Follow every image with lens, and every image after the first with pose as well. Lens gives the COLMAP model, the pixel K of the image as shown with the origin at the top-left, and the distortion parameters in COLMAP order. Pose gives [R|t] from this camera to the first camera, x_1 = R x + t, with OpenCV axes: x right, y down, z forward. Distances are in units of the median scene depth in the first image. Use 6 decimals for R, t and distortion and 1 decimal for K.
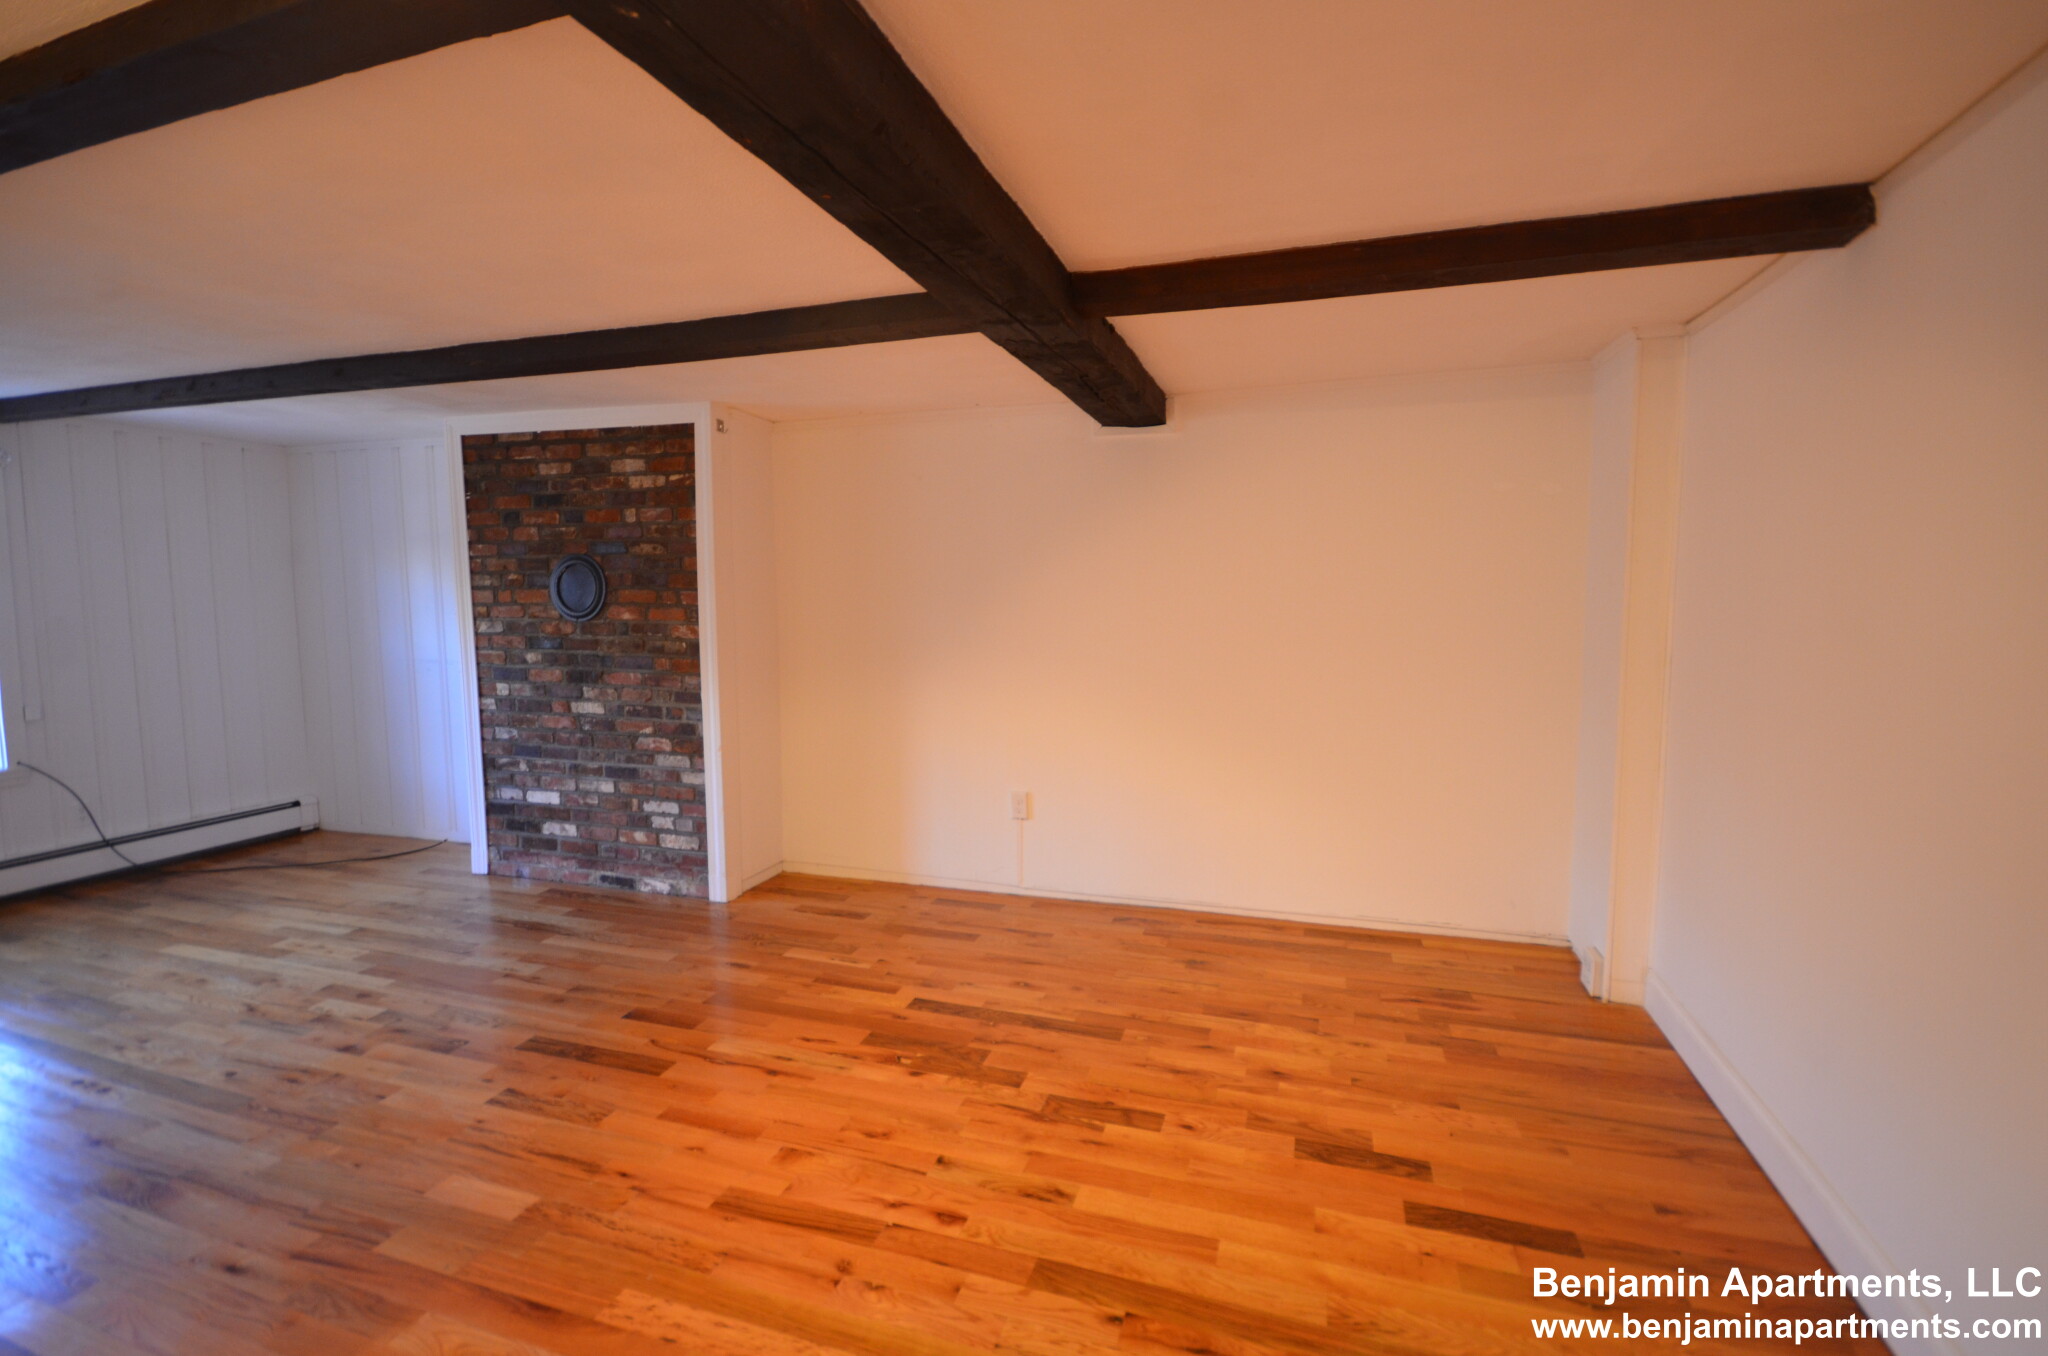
lens RADIAL K [[900.1, 0, 1024.6], [0, 900.1, 672.2], [0, 0, 1]] dist [0.008672, -0.008093]
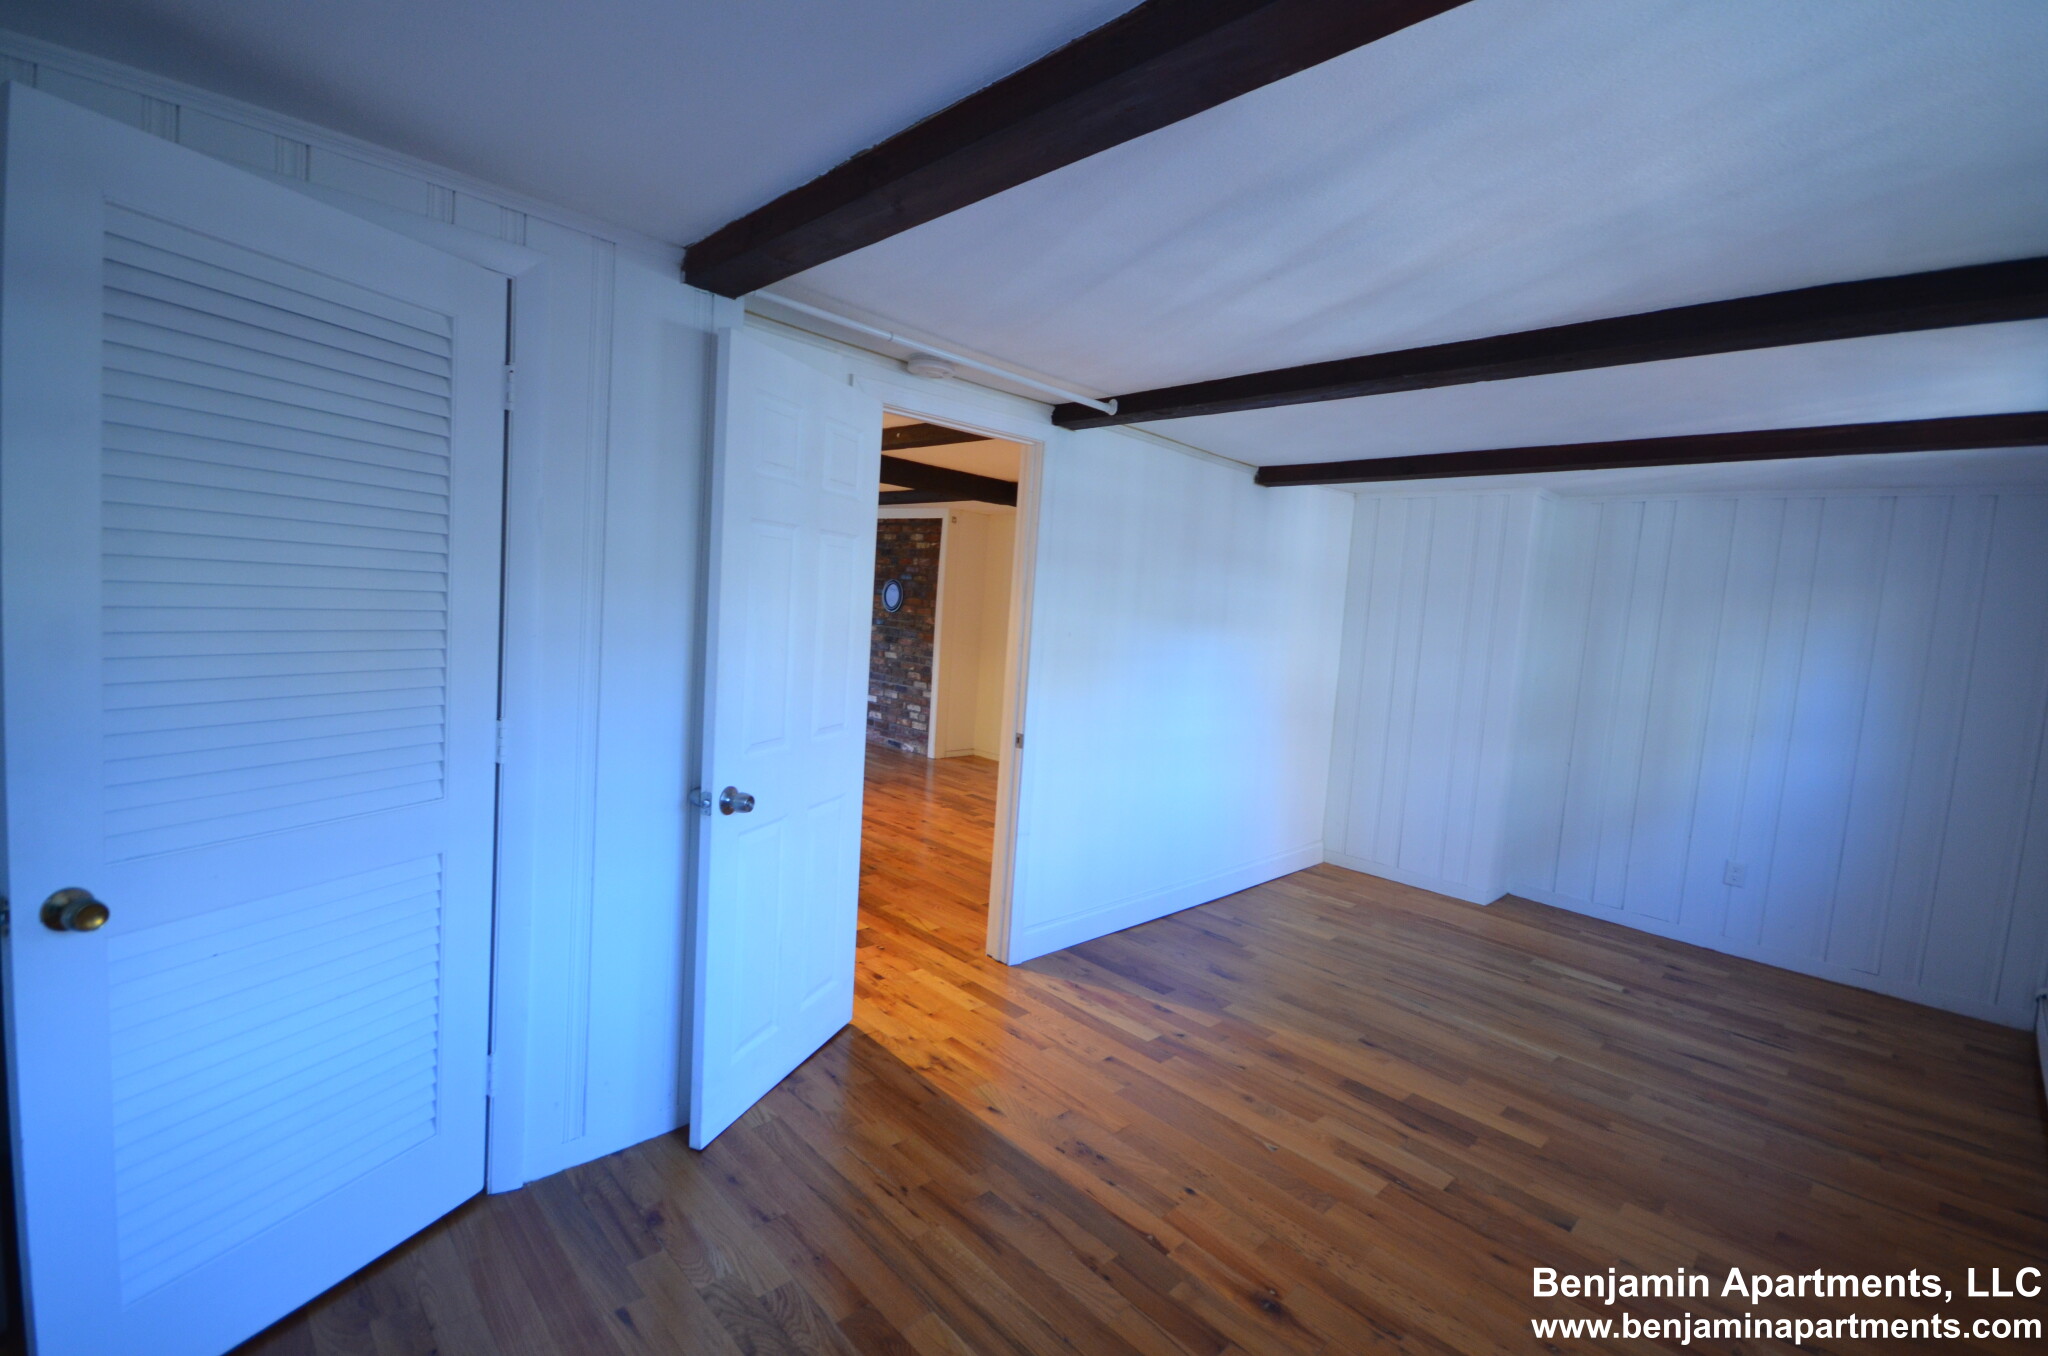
lens RADIAL K [[900.1, 0, 1025.6], [0, 900.1, 672.2], [0, 0, 1]] dist [0.008672, -0.008093]
pose [[0.882699, 0.100949, -0.458969, 0.741966], [-0.112351, 0.993665, 0.002479, 0.040637], [0.456312, 0.049378, 0.888449, -0.677642]]
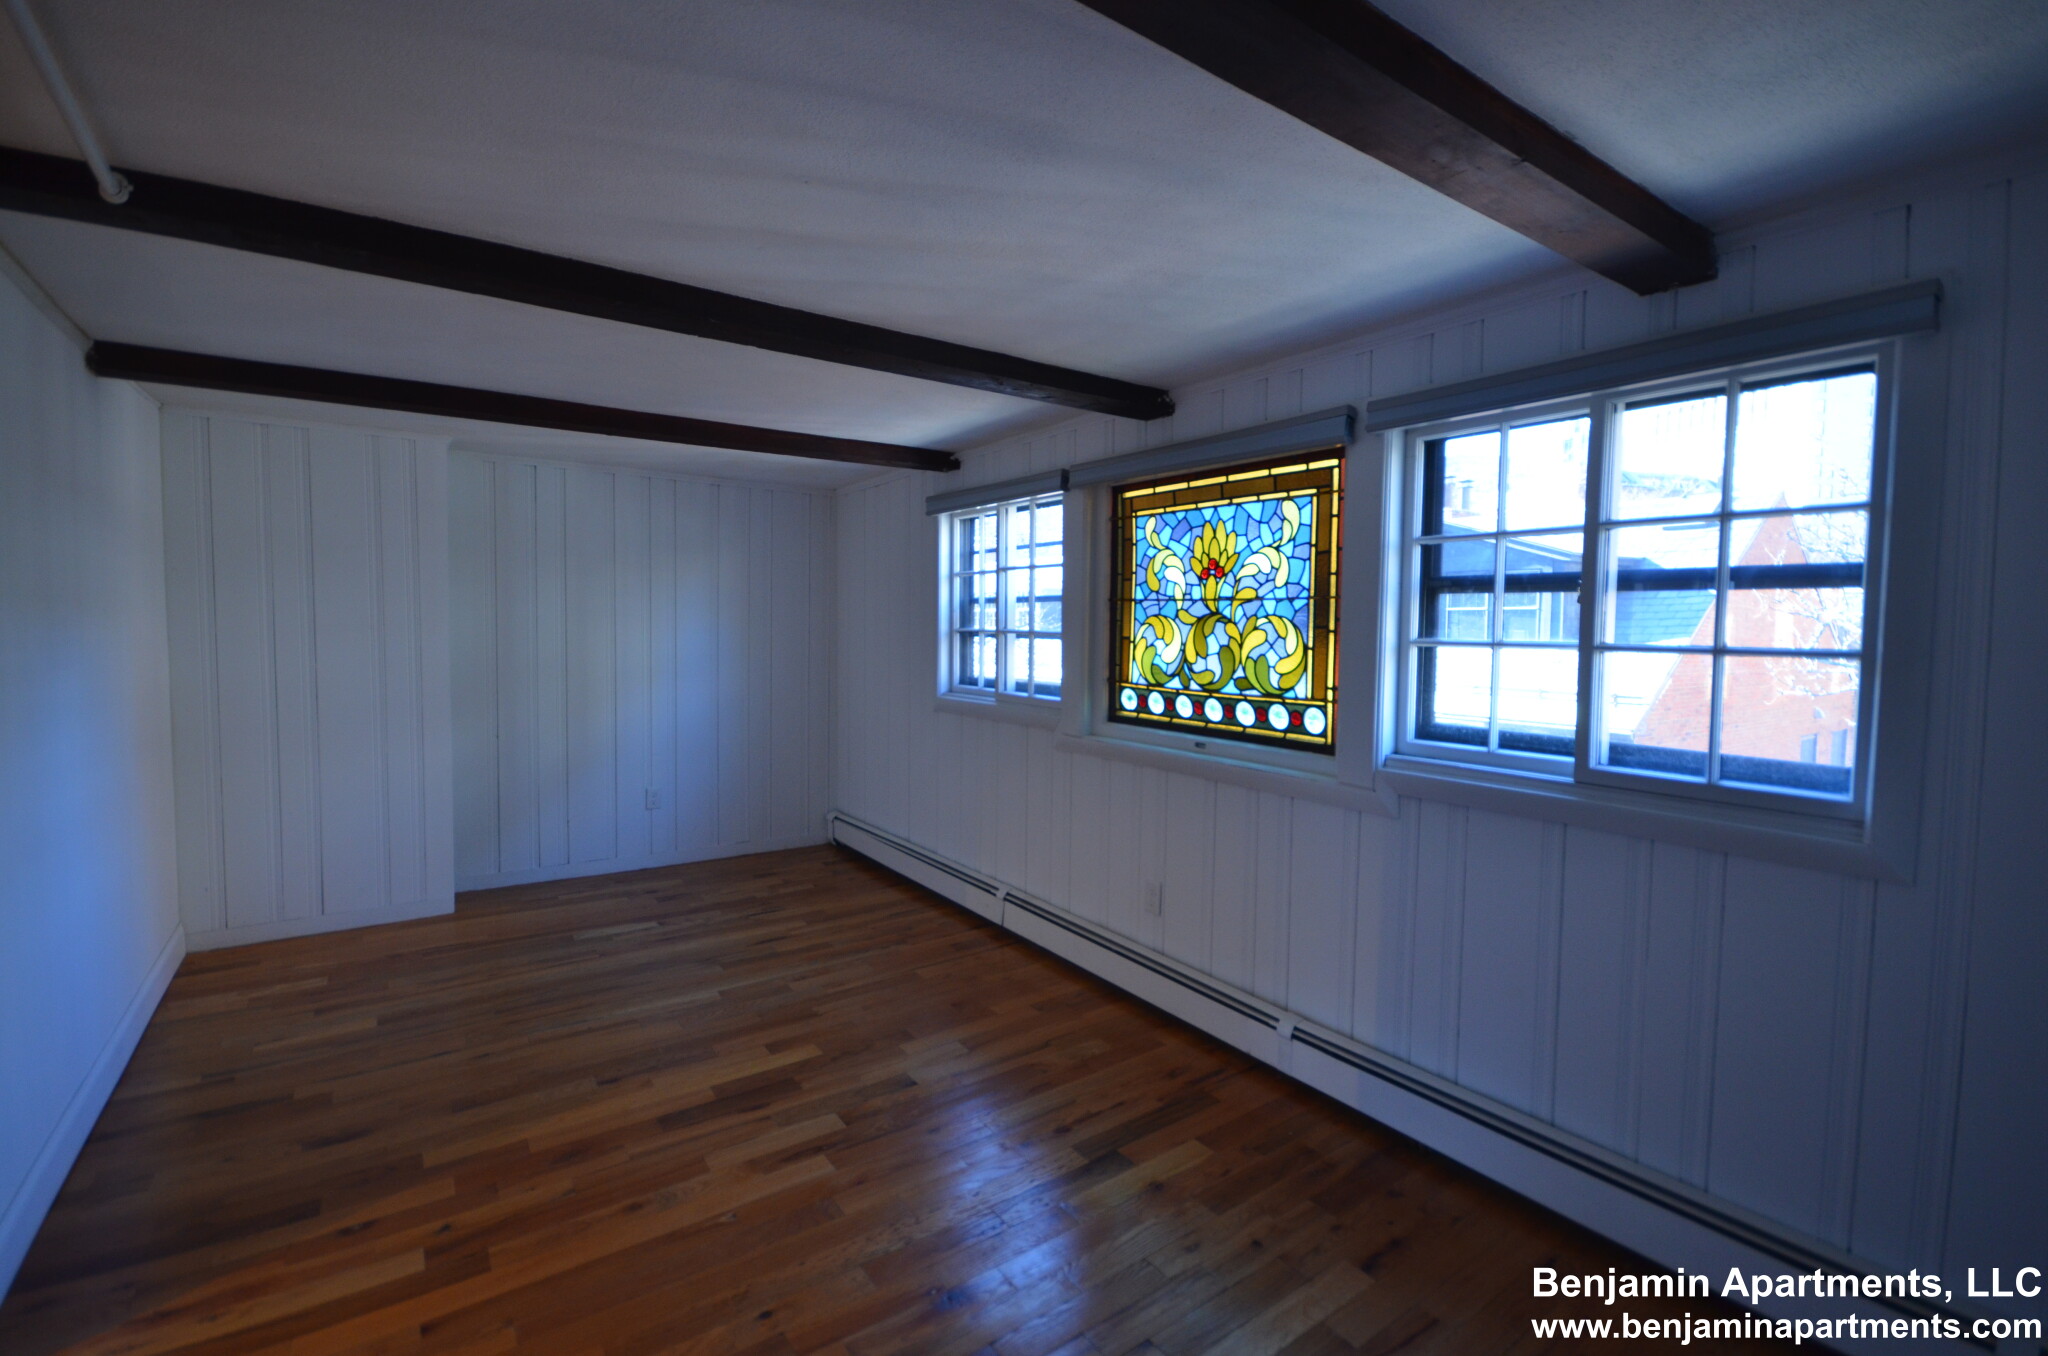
lens RADIAL K [[900.1, 0, 1027.8], [0, 900.1, 675.8], [0, 0, 1]] dist [0.008672, -0.008093]
pose [[0.591781, -0.037433, 0.805229, 0.327115], [0.056819, 0.998374, 0.004654, 0.040025], [-0.804094, 0.042999, 0.592945, -0.497057]]
